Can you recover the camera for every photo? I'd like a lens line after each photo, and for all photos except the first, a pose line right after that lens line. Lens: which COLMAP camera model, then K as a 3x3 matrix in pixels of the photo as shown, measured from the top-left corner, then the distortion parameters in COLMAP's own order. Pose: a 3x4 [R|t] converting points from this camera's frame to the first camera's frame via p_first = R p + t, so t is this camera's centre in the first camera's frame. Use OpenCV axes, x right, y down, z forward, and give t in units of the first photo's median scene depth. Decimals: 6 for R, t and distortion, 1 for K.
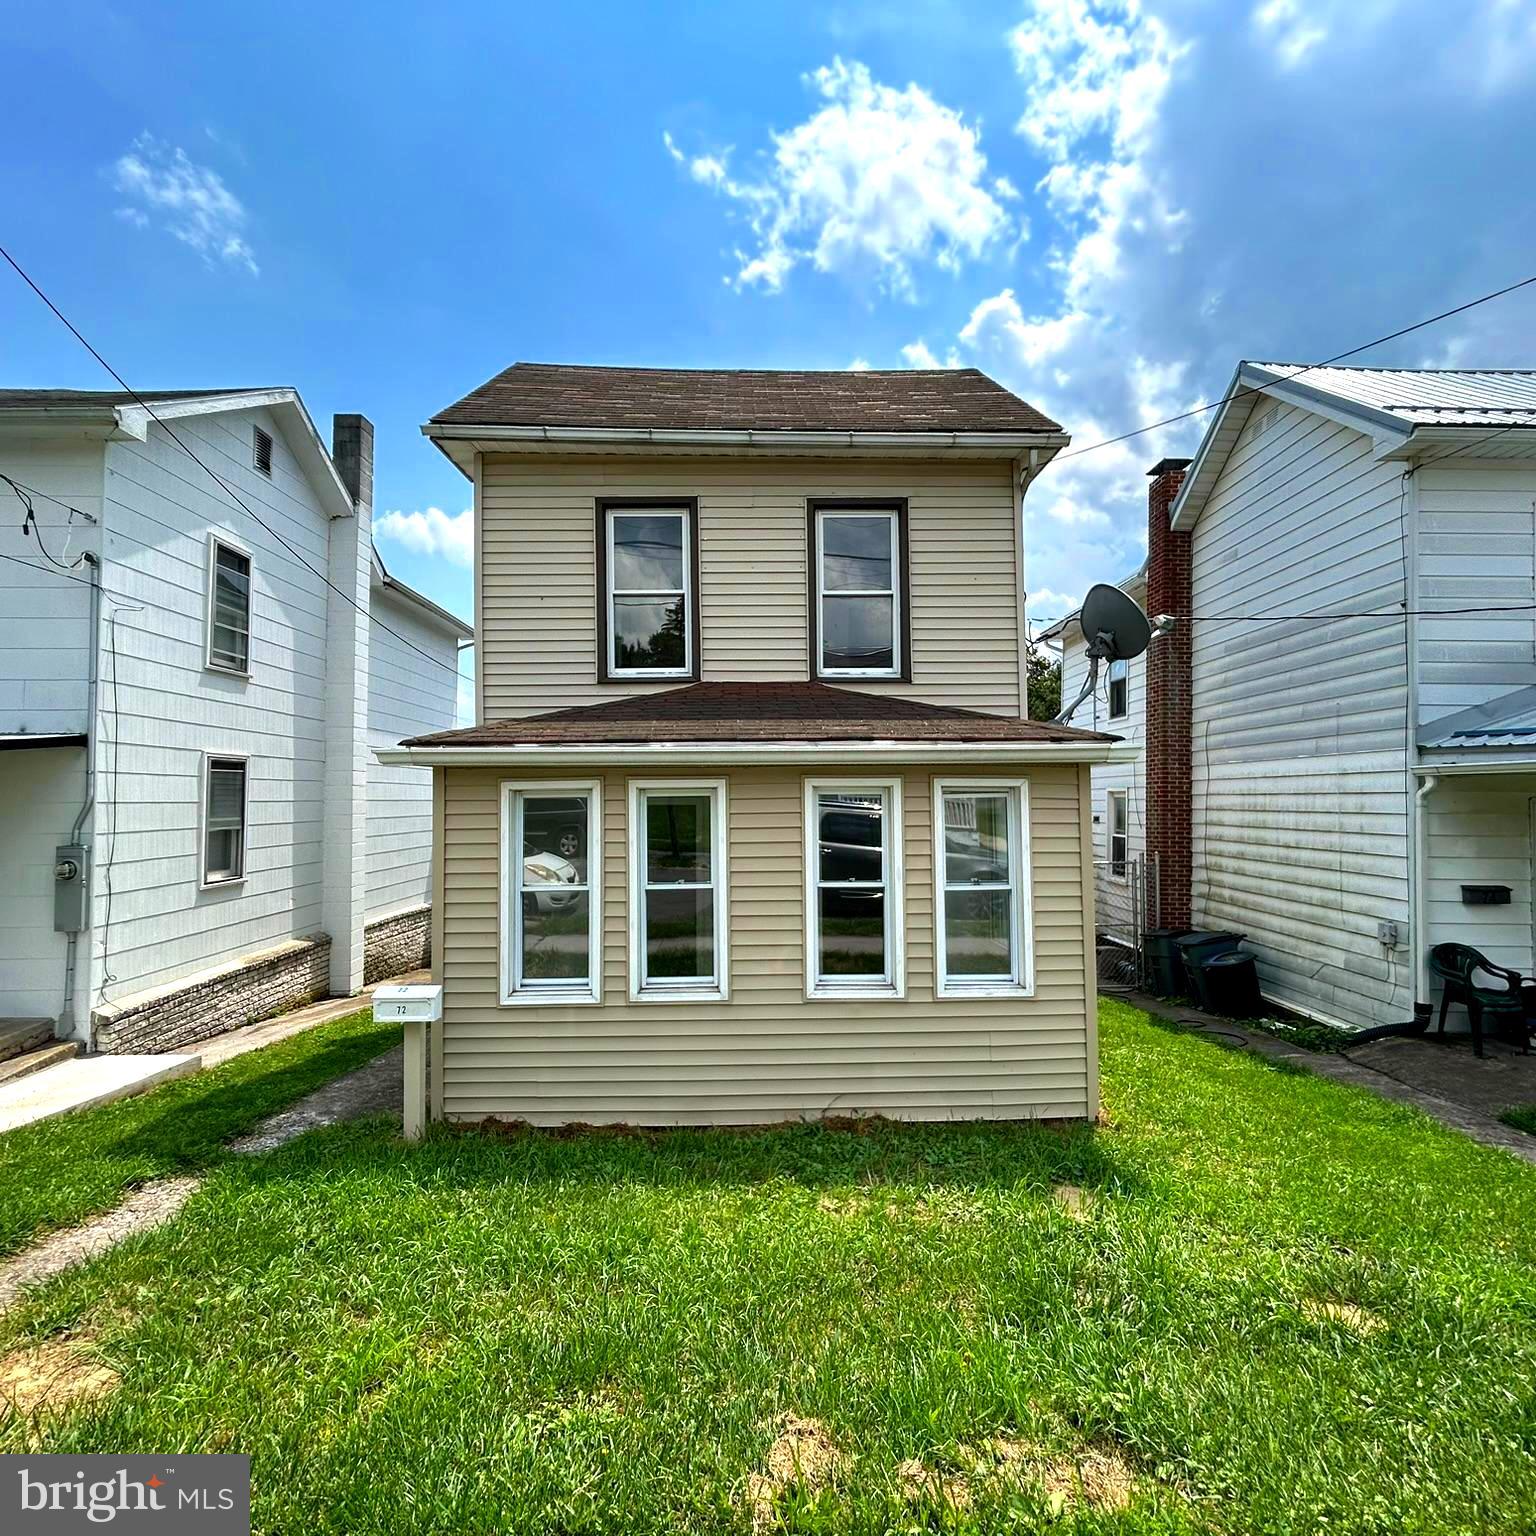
lens RADIAL K [[830.6, 0, 768.0], [0, 830.6, 768.0], [0, 0, 1]] dist [-0.003940, -0.000186]
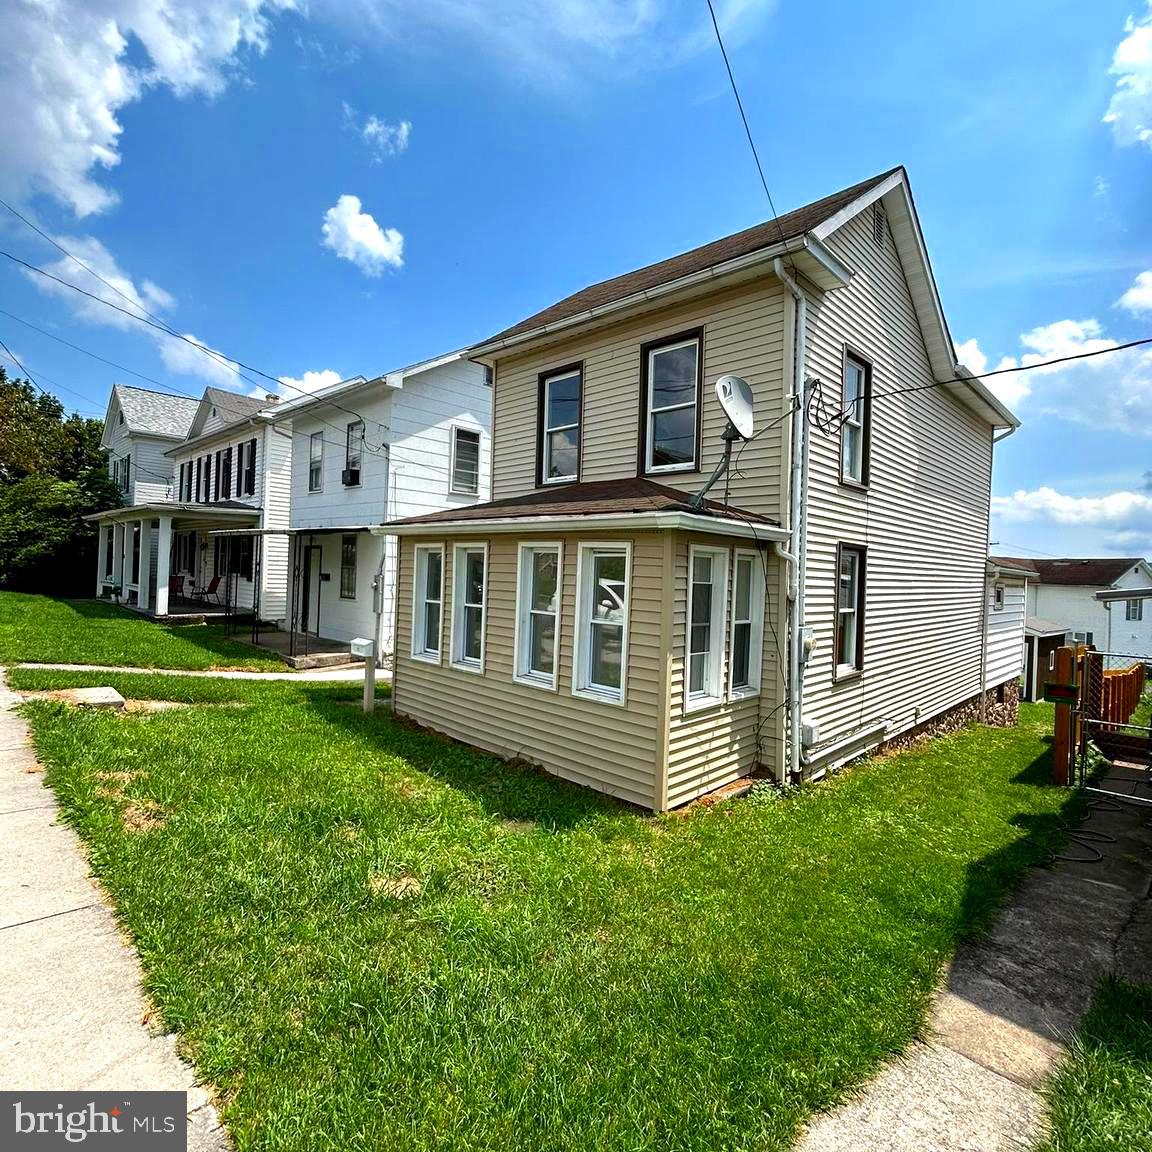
lens RADIAL K [[623.0, 0, 576.0], [0, 623.0, 576.0], [0, 0, 1]] dist [-0.003940, -0.000186]
pose [[0.699354, 0.038026, -0.713763, 0.733835], [-0.017135, 0.999189, 0.036443, 0.024506], [0.714570, -0.013257, 0.699439, 0.196198]]
